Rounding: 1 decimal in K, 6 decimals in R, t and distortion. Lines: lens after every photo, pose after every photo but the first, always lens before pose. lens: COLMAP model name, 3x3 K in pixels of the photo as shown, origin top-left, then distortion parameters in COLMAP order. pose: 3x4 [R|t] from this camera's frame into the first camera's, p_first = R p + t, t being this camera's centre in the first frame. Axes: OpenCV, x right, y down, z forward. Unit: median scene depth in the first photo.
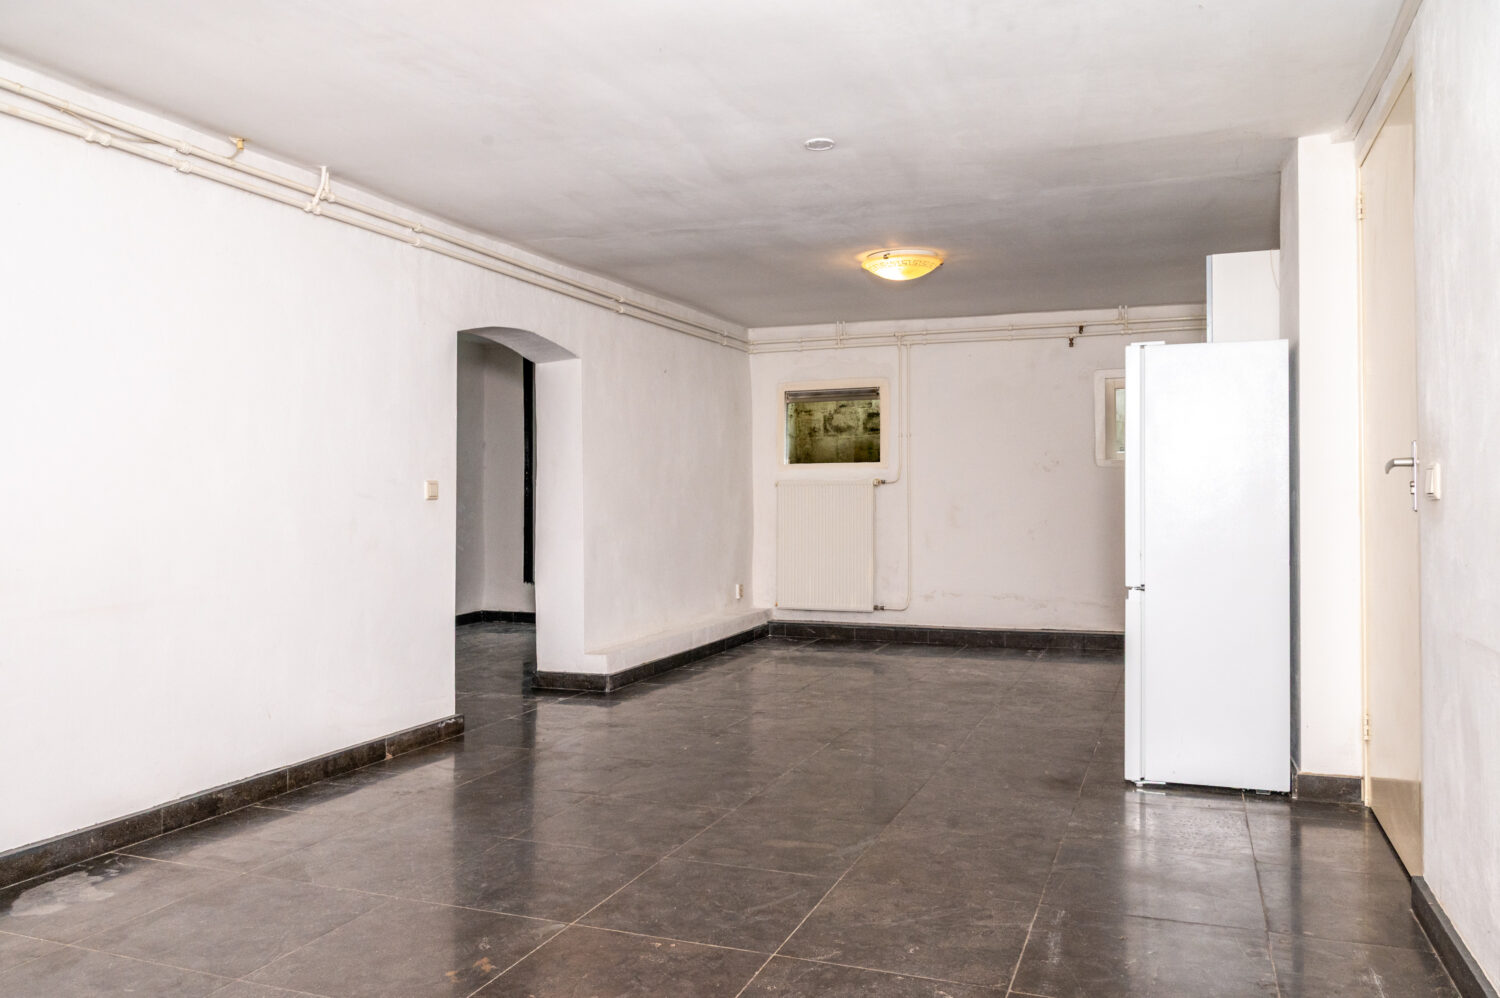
lens RADIAL K [[1138.7, 0, 752.1], [0, 1138.7, 496.0], [0, 0, 1]] dist [-0.004470, 0.004509]
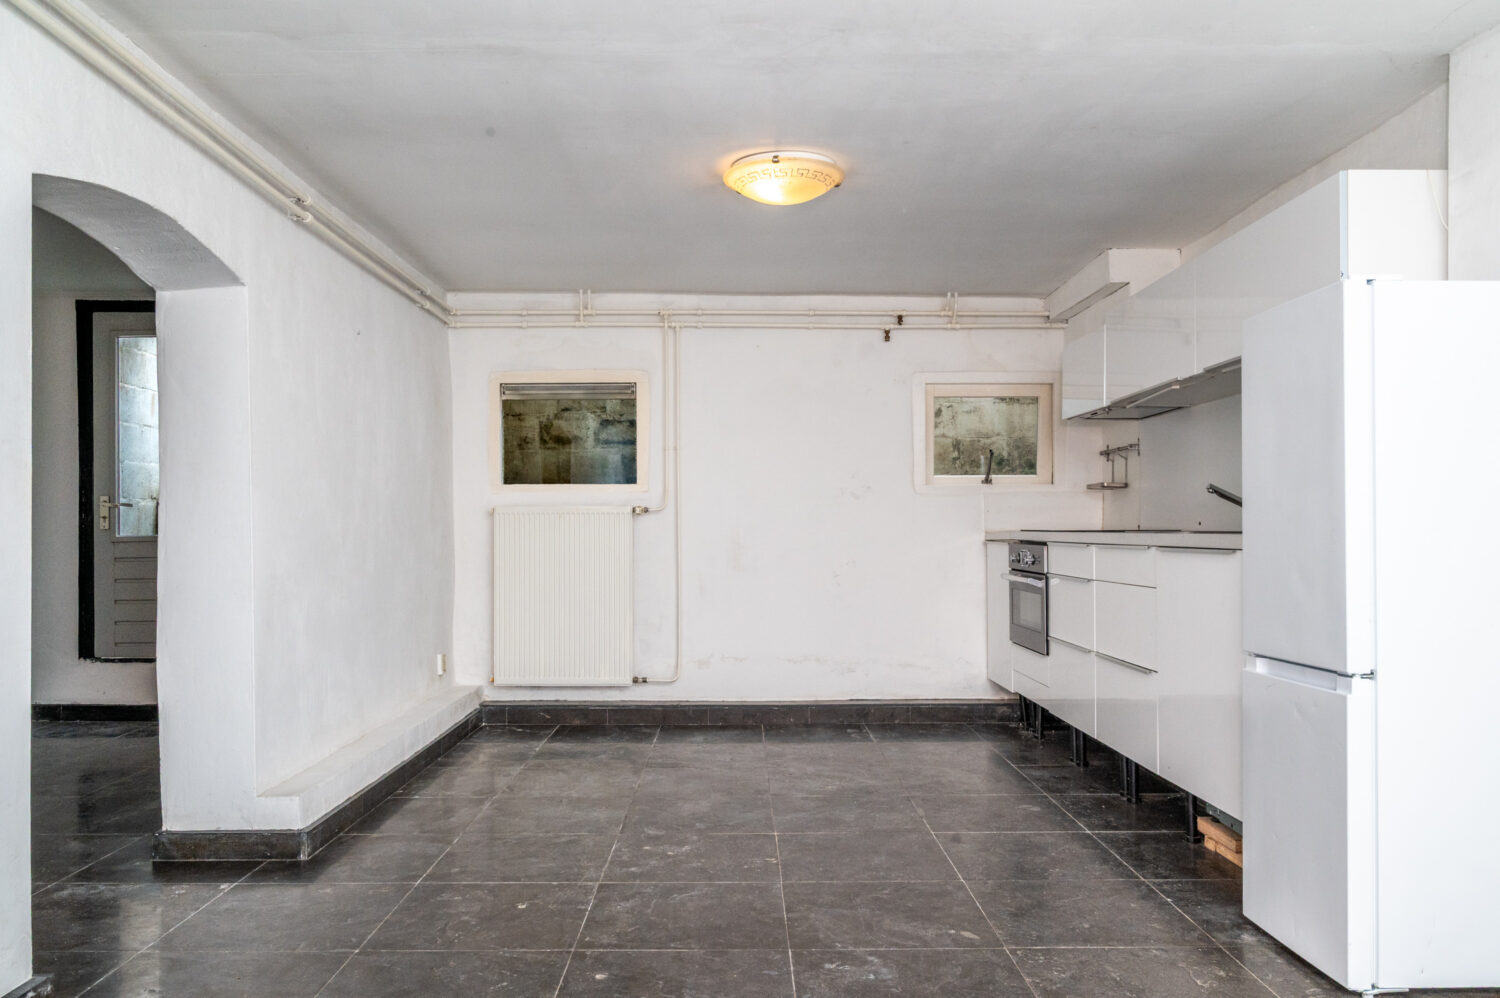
lens RADIAL K [[1138.7, 0, 735.2], [0, 1138.7, 549.8], [0, 0, 1]] dist [-0.004470, 0.004509]
pose [[0.928914, -0.000999, 0.370295, -0.105234], [-0.004183, 0.999904, 0.013192, 0.003400], [-0.370273, -0.013803, 0.928820, 0.290106]]
